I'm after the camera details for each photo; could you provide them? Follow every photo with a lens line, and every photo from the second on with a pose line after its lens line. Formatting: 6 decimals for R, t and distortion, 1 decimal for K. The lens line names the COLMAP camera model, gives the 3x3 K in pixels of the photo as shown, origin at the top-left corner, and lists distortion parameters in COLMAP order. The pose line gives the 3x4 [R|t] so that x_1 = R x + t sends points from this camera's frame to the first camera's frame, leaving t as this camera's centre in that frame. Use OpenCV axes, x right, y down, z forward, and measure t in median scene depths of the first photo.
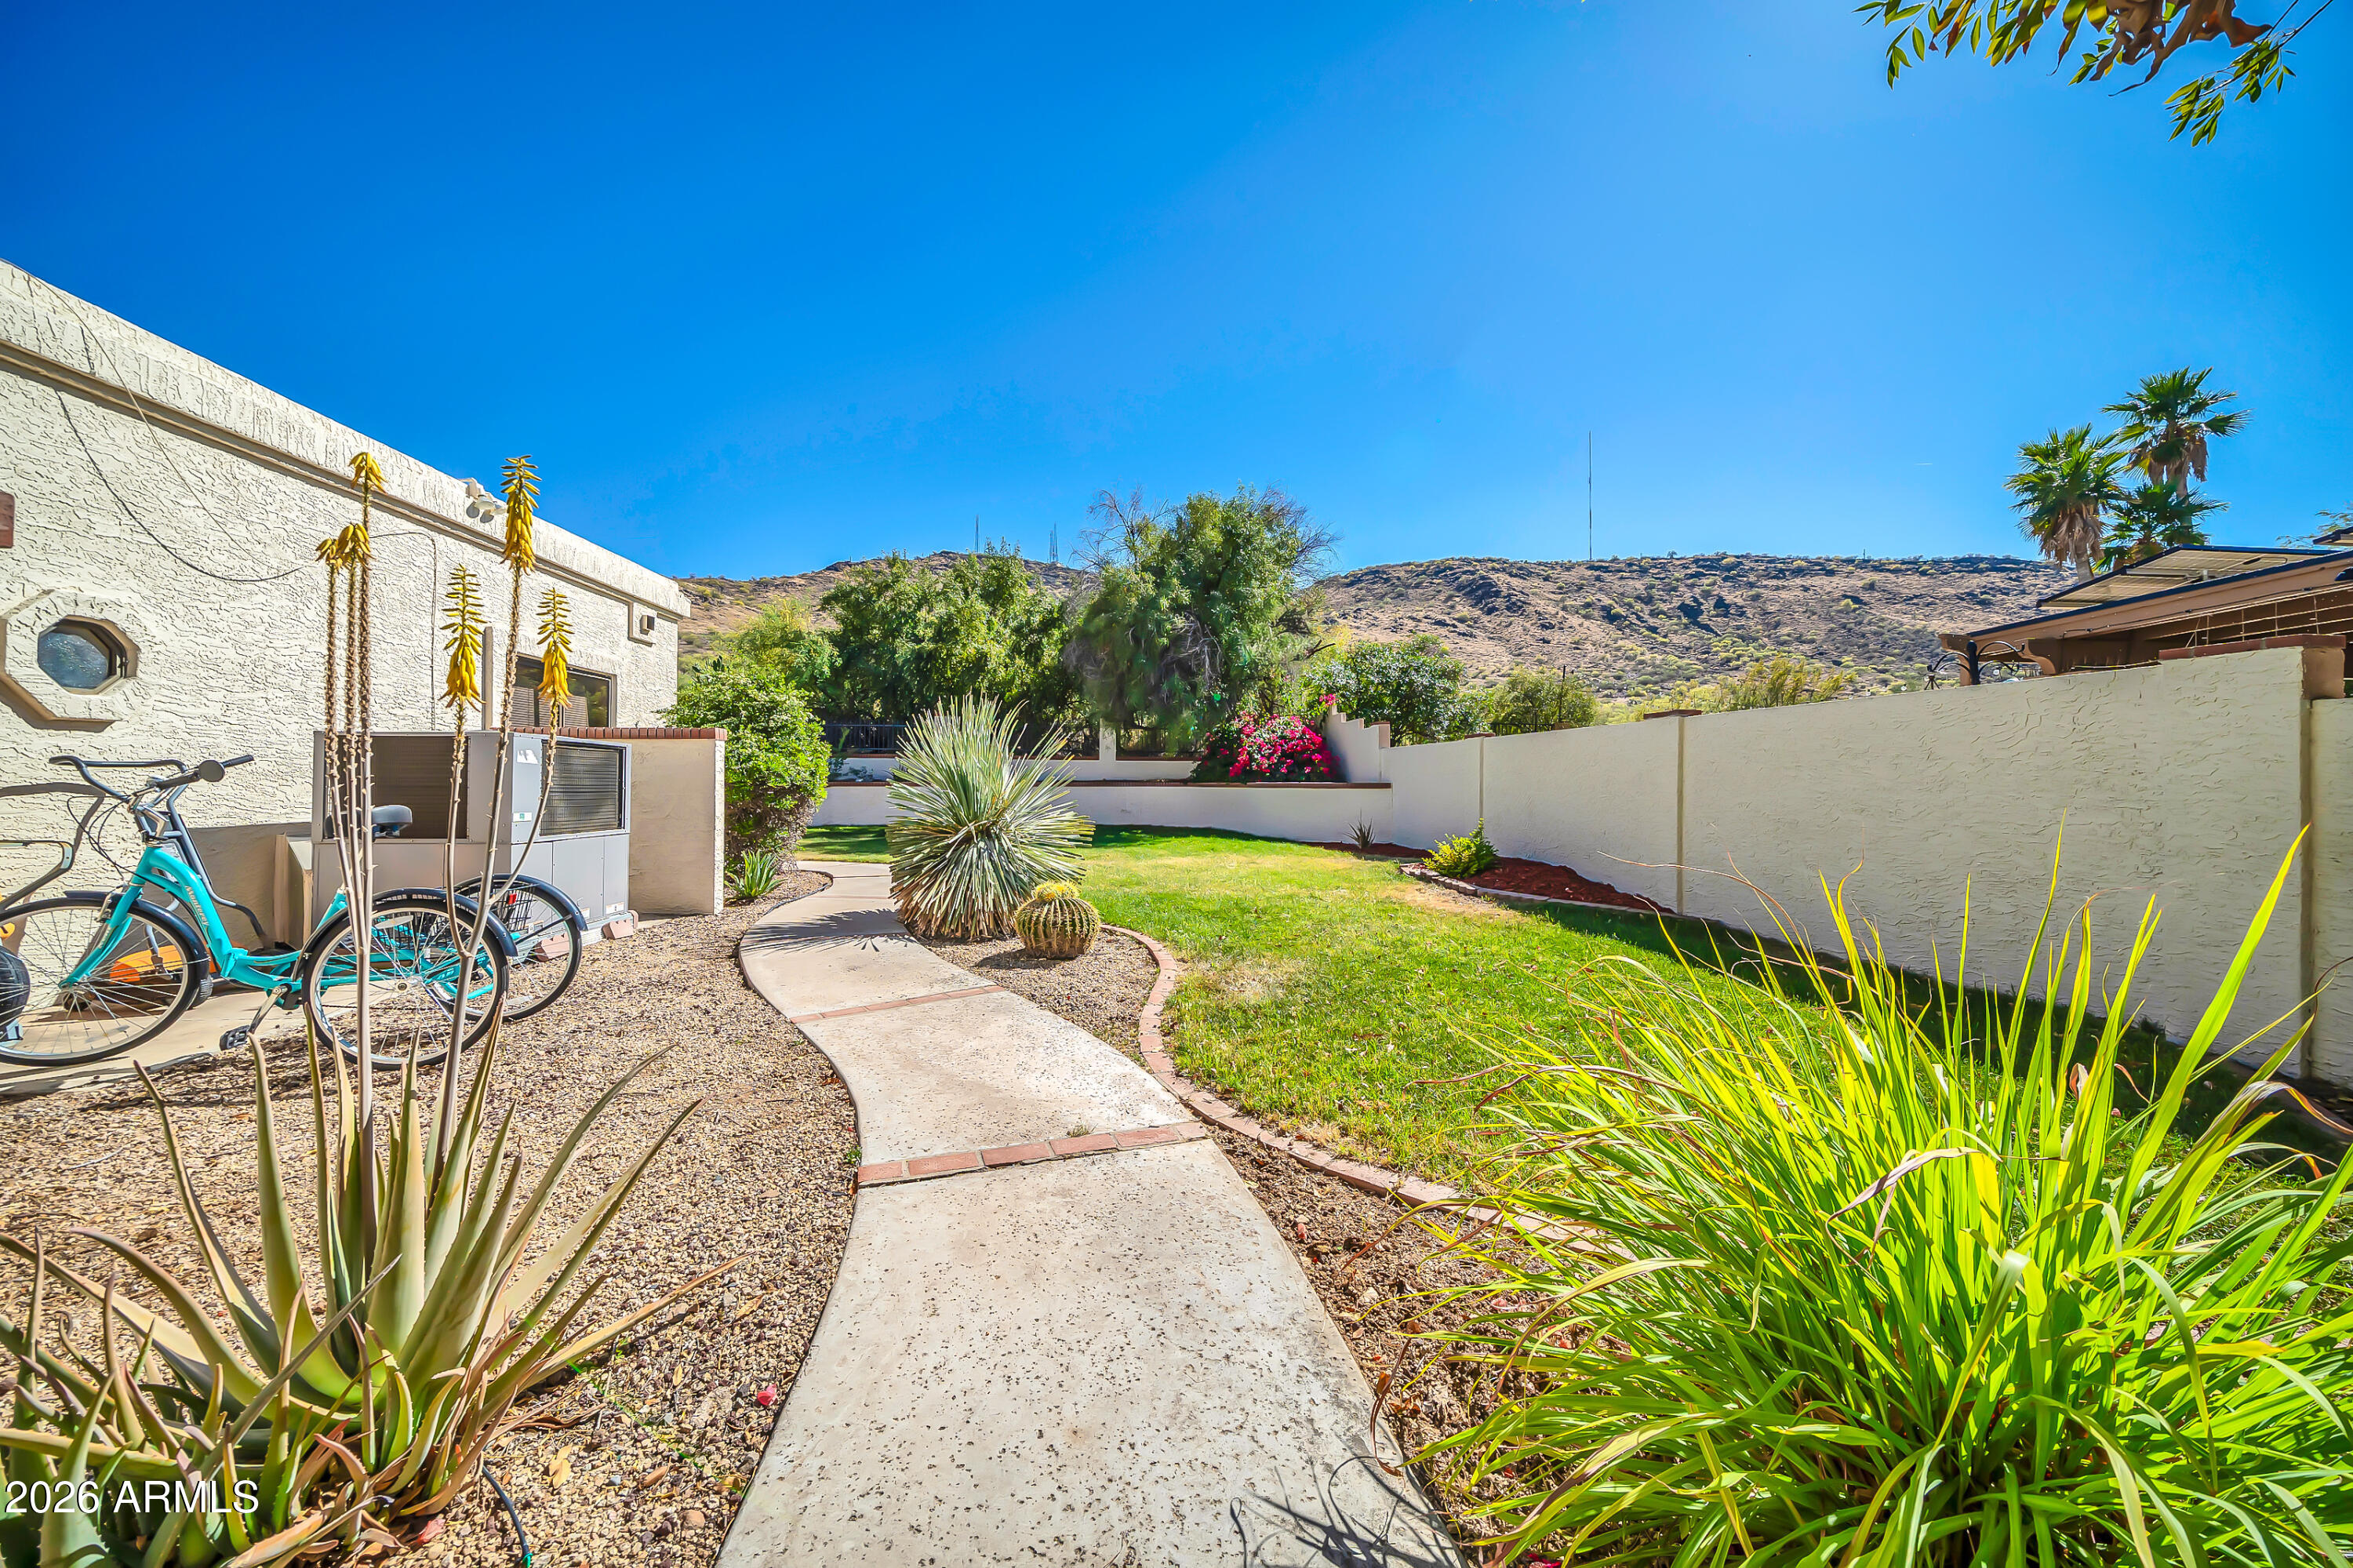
lens RADIAL K [[777.6, 0, 1136.9], [0, 777.6, 781.1], [0, 0, 1]] dist [-0.000815, -0.000190]
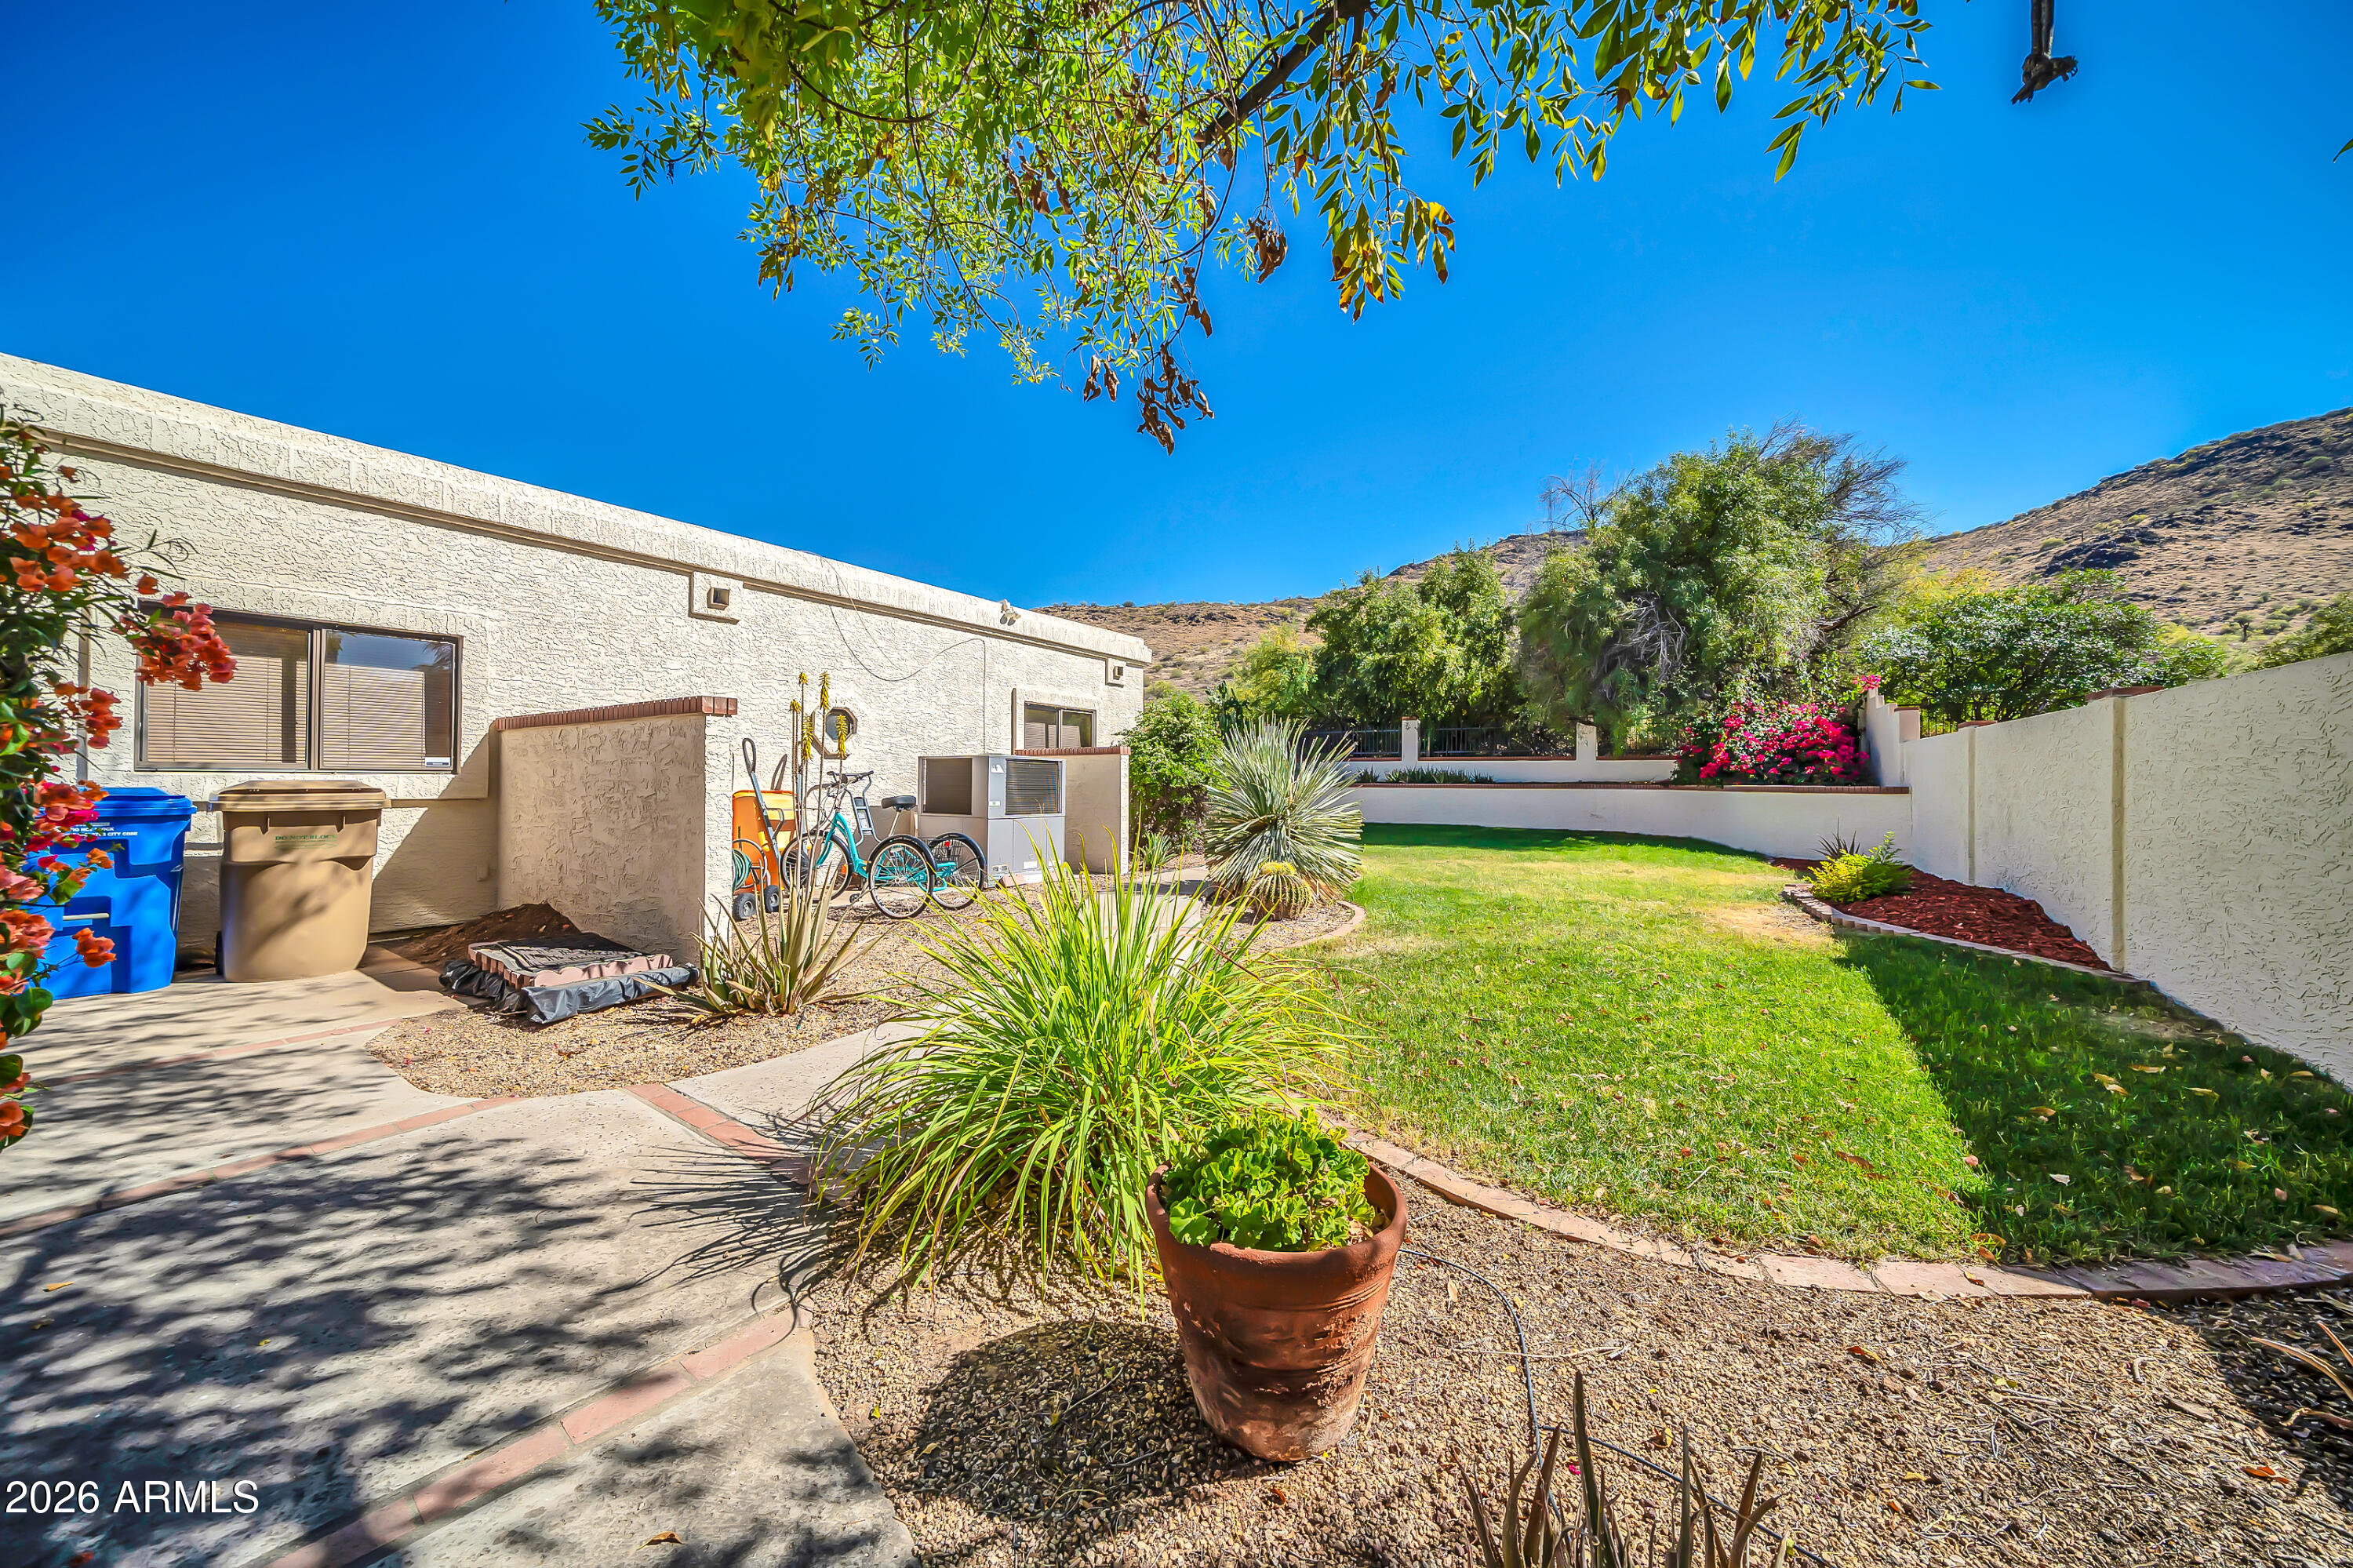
lens RADIAL K [[796.4, 0, 1179.7], [0, 796.4, 777.0], [0, 0, 1]] dist [-0.000913, -0.000031]
pose [[0.800239, -0.002321, -0.599676, 0.186049], [-0.001573, 0.999981, -0.005970, -0.001376], [0.599679, 0.005721, 0.800220, -0.052055]]
